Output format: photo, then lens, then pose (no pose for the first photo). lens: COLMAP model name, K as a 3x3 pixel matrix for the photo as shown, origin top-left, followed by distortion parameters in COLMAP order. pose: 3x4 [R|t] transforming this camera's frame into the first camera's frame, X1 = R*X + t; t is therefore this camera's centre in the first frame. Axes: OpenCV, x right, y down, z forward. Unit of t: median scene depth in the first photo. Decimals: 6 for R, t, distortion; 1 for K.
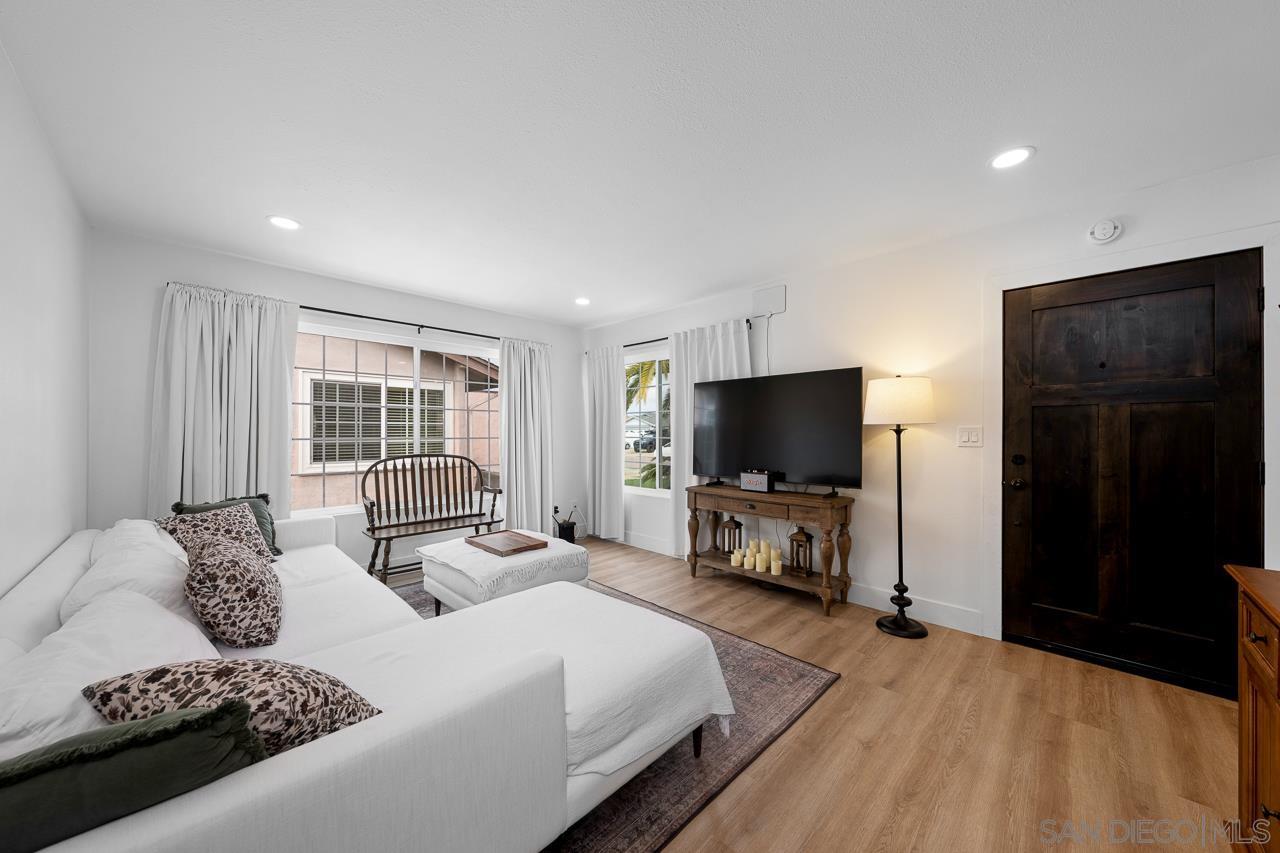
lens RADIAL K [[447.7, 0, 631.7], [0, 447.7, 431.8], [0, 0, 1]] dist [-0.001435, 0.000291]
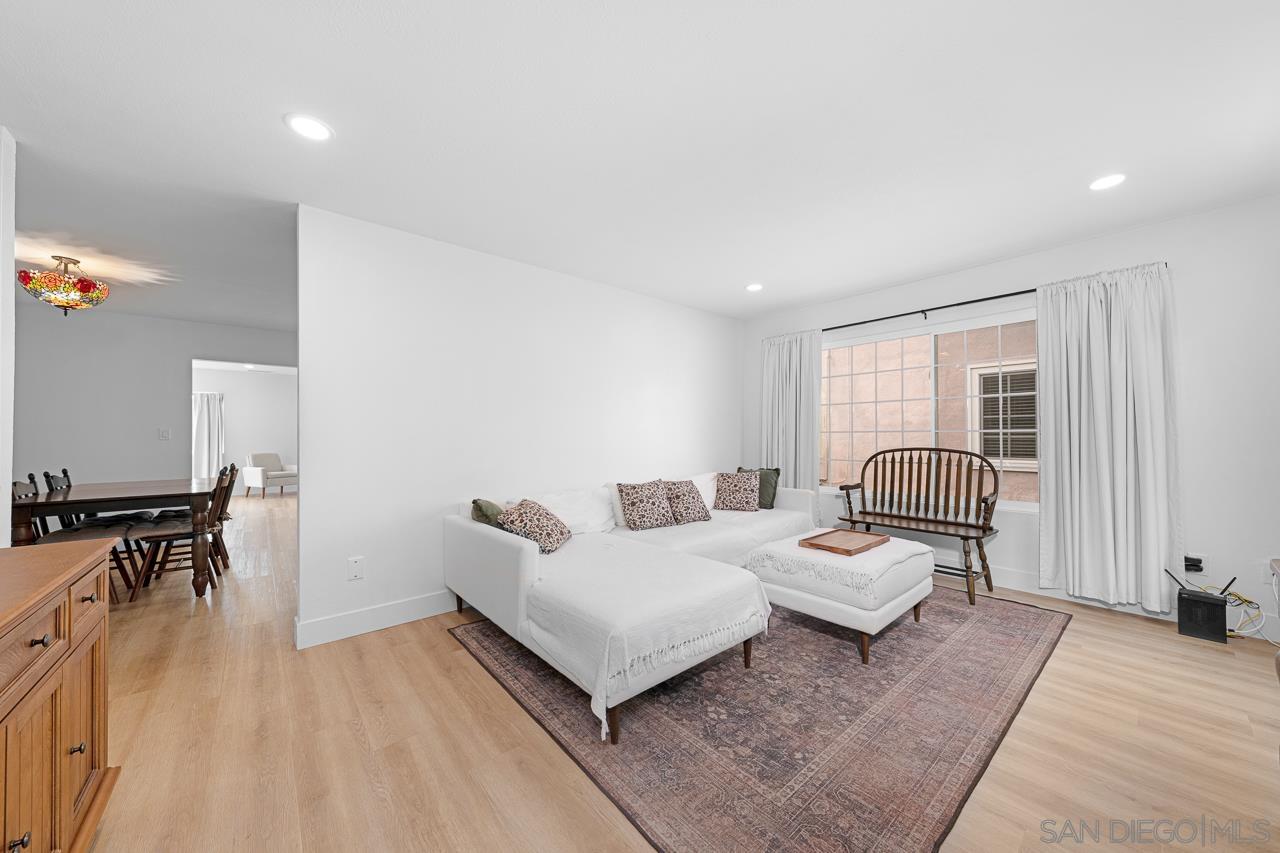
lens RADIAL K [[447.7, 0, 664.2], [0, 447.7, 436.0], [0, 0, 1]] dist [-0.001435, 0.000291]
pose [[-0.039699, 0.004753, -0.999200, 0.675061], [0.007169, 0.999964, 0.004472, 0.024733], [0.999186, -0.006985, -0.039732, 0.690354]]
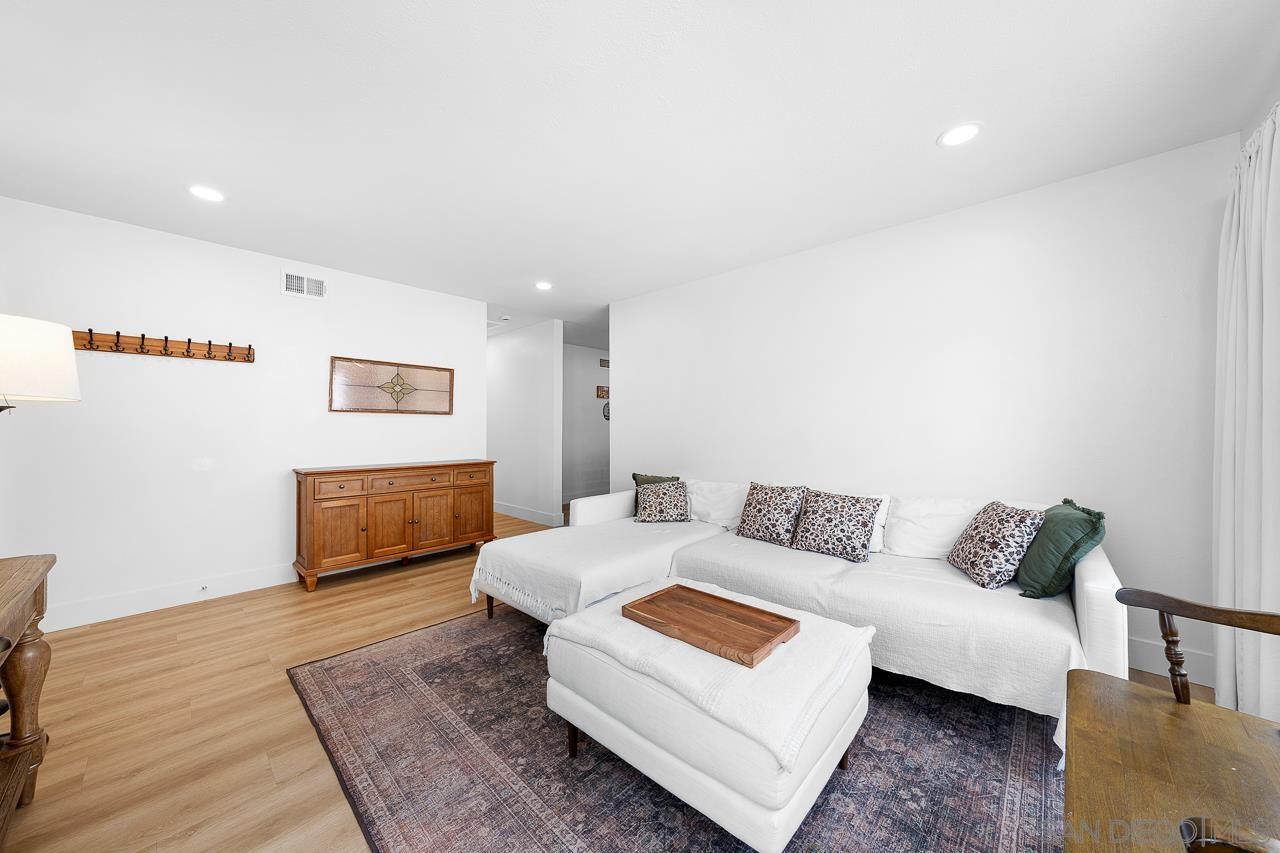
lens RADIAL K [[447.7, 0, 650.7], [0, 447.7, 419.3], [0, 0, 1]] dist [-0.001435, 0.000291]
pose [[-0.997744, -0.001129, -0.067125, -0.192429], [-0.000384, 0.999938, -0.011124, 0.014661], [0.067134, -0.011074, -0.997683, 1.590149]]
